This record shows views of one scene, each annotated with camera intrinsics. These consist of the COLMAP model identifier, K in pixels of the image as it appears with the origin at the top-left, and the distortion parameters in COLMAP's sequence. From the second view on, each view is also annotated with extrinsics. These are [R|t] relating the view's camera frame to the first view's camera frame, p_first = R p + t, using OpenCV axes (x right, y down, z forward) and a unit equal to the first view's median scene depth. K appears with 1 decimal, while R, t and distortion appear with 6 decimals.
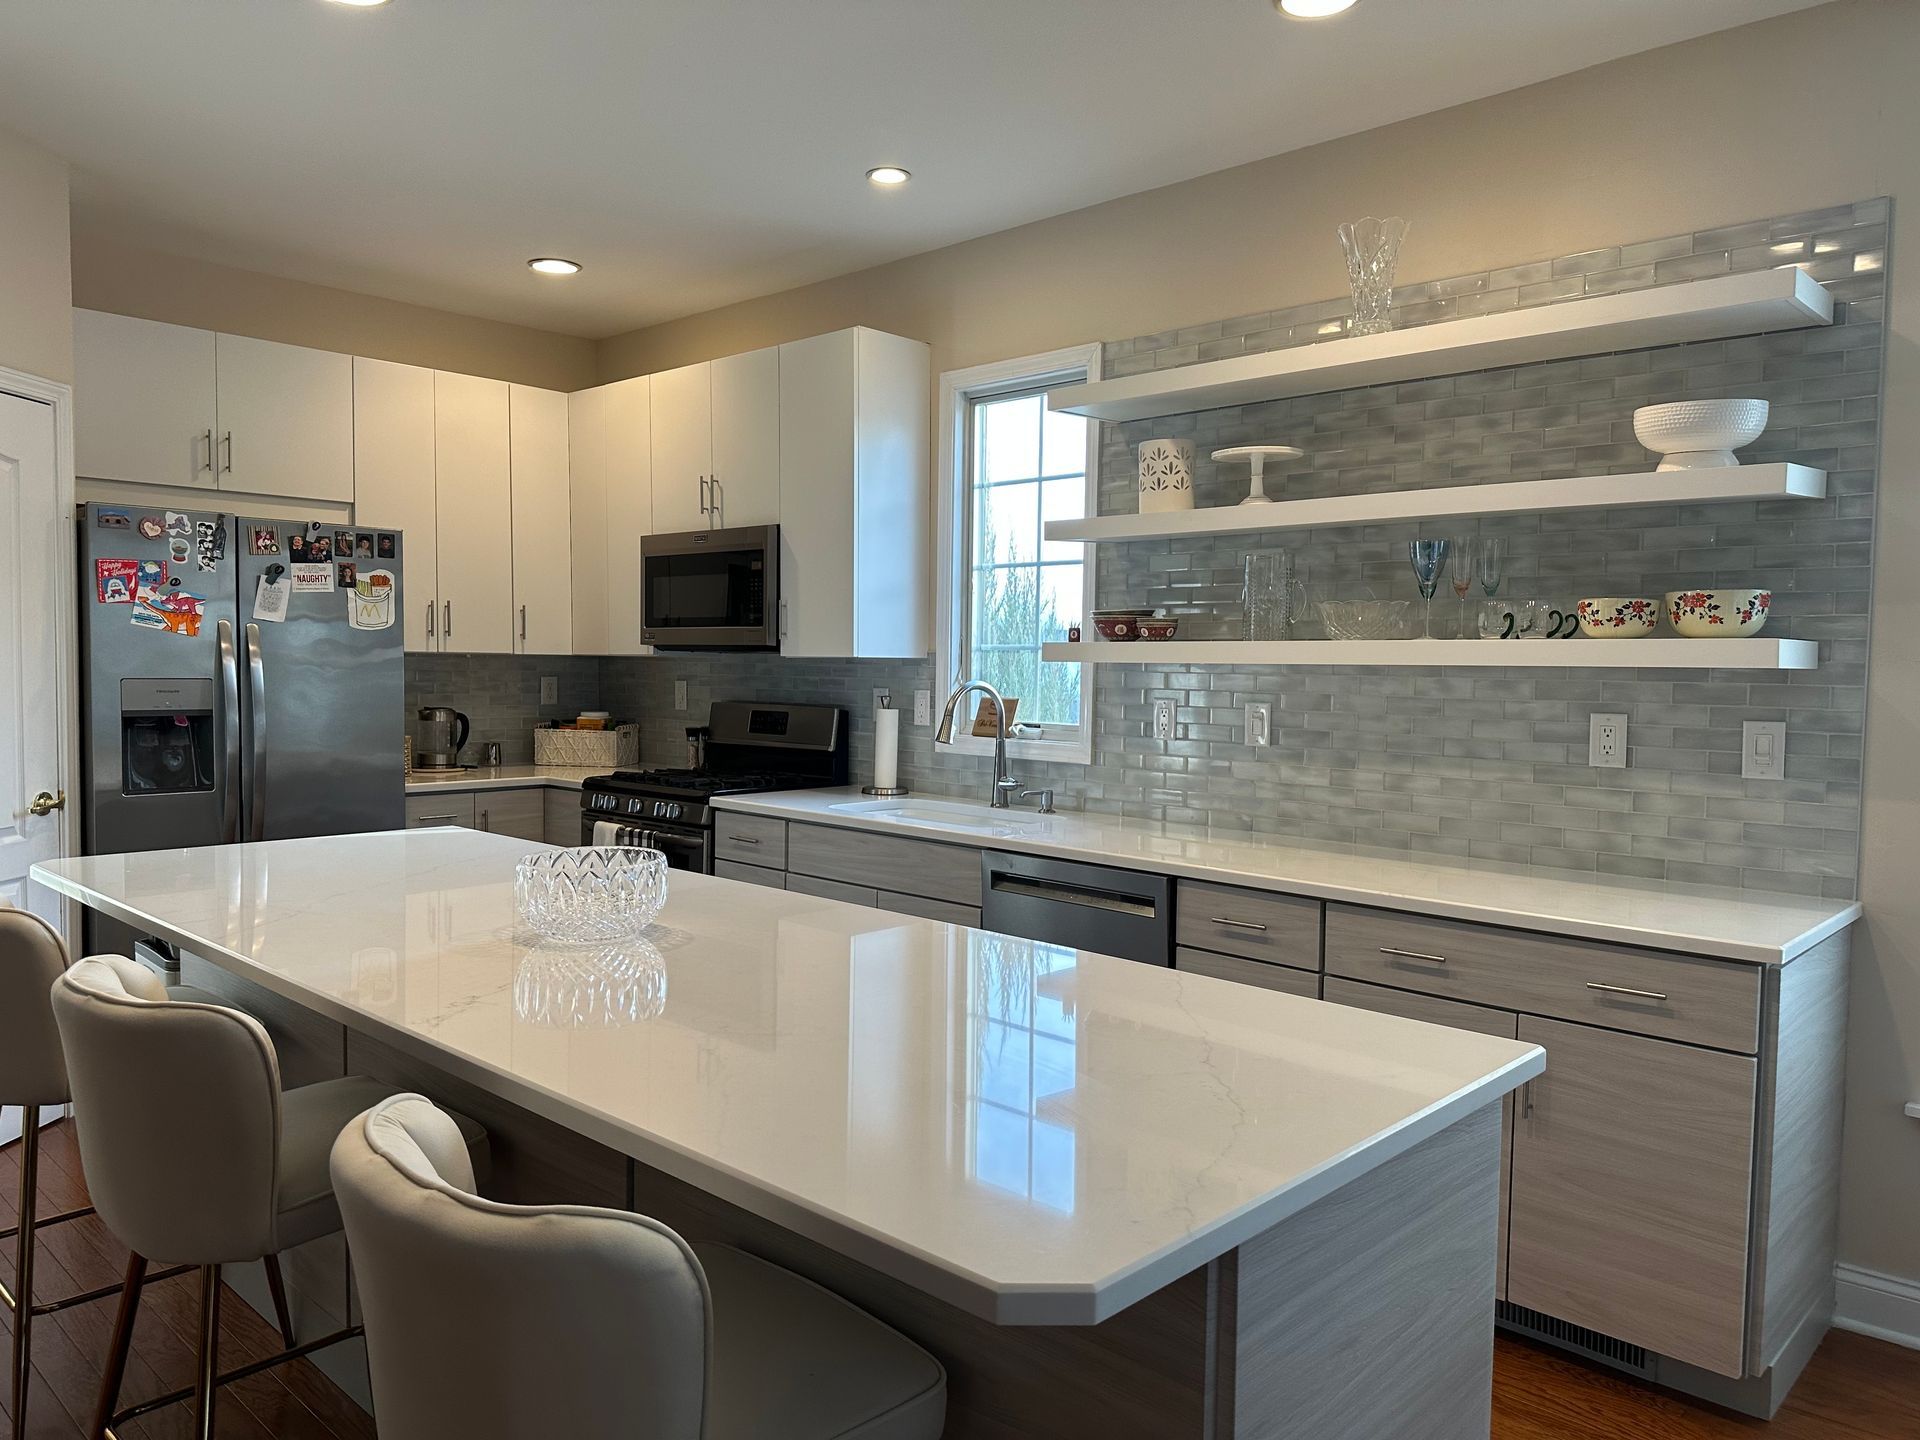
lens RADIAL K [[1355.7, 0, 945.7], [0, 1355.7, 732.2], [0, 0, 1]] dist [0.093866, -0.122782]
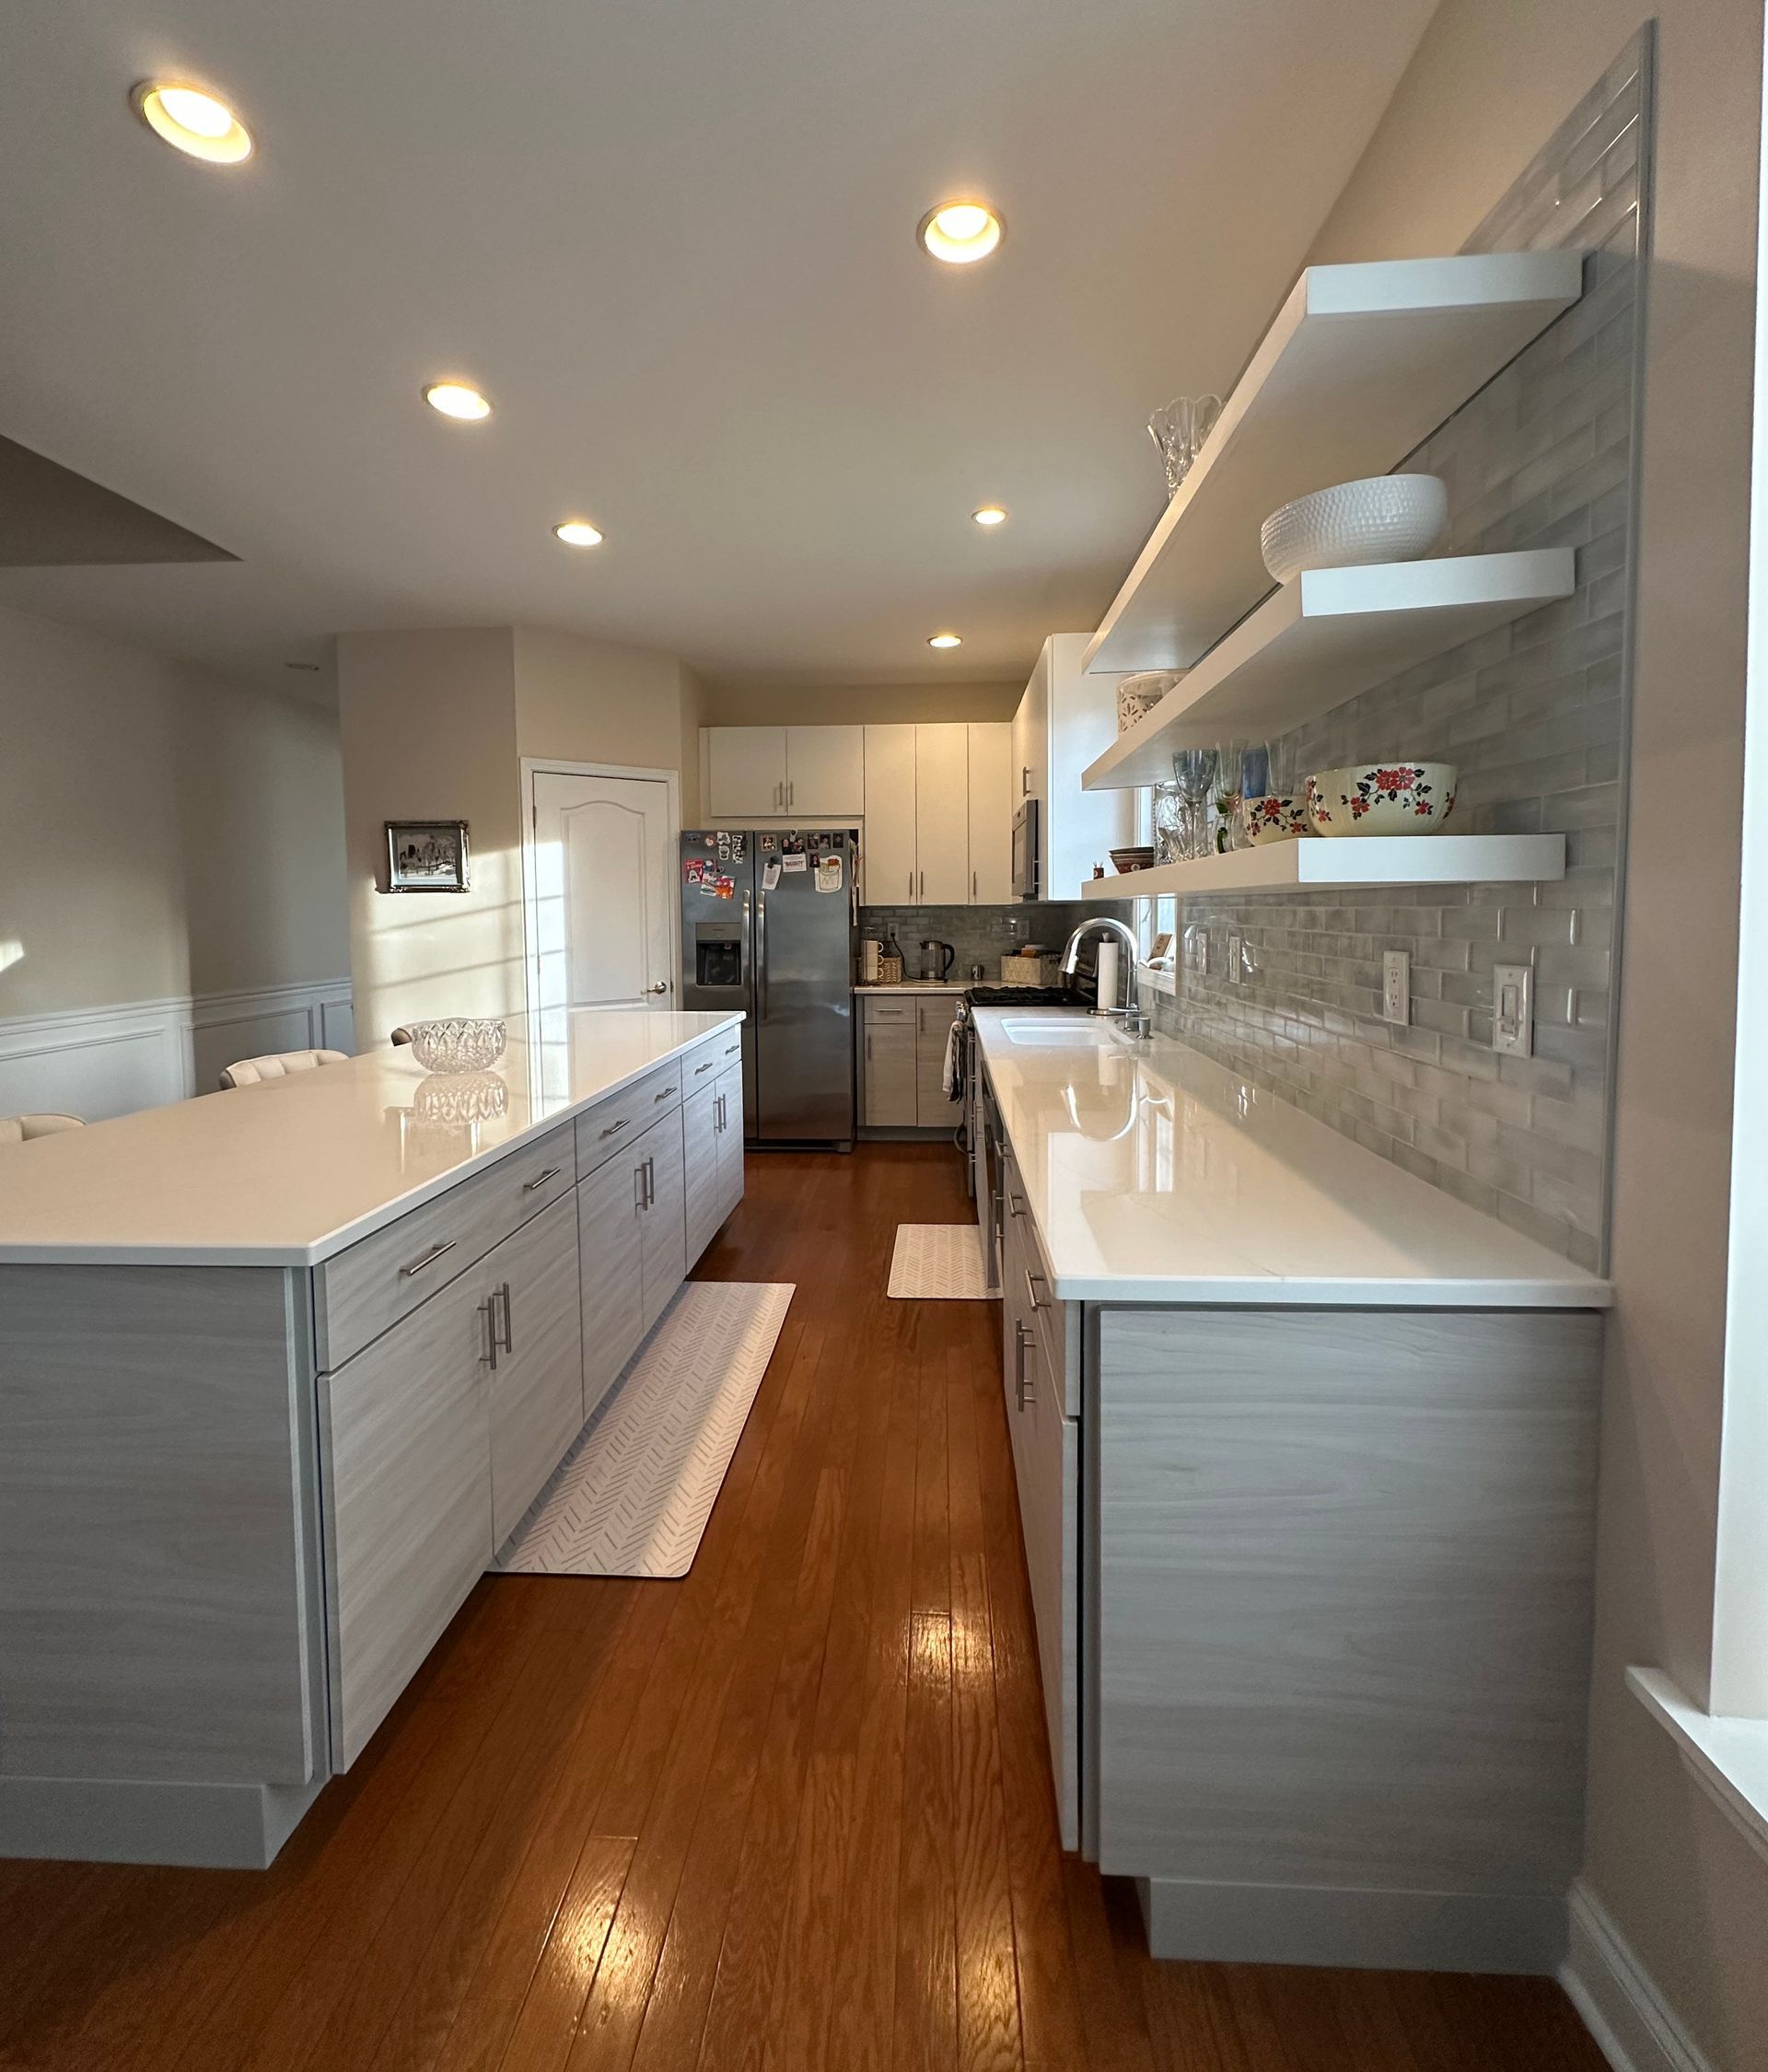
lens RADIAL K [[940.2, 0, 888.4], [0, 940.2, 961.2], [0, 0, 1]] dist [0.000391, -0.000279]
pose [[0.653004, 0.021828, -0.757040, 0.528730], [-0.022471, 0.999703, 0.009442, -0.005246], [0.757021, 0.010846, 0.653300, 0.357049]]
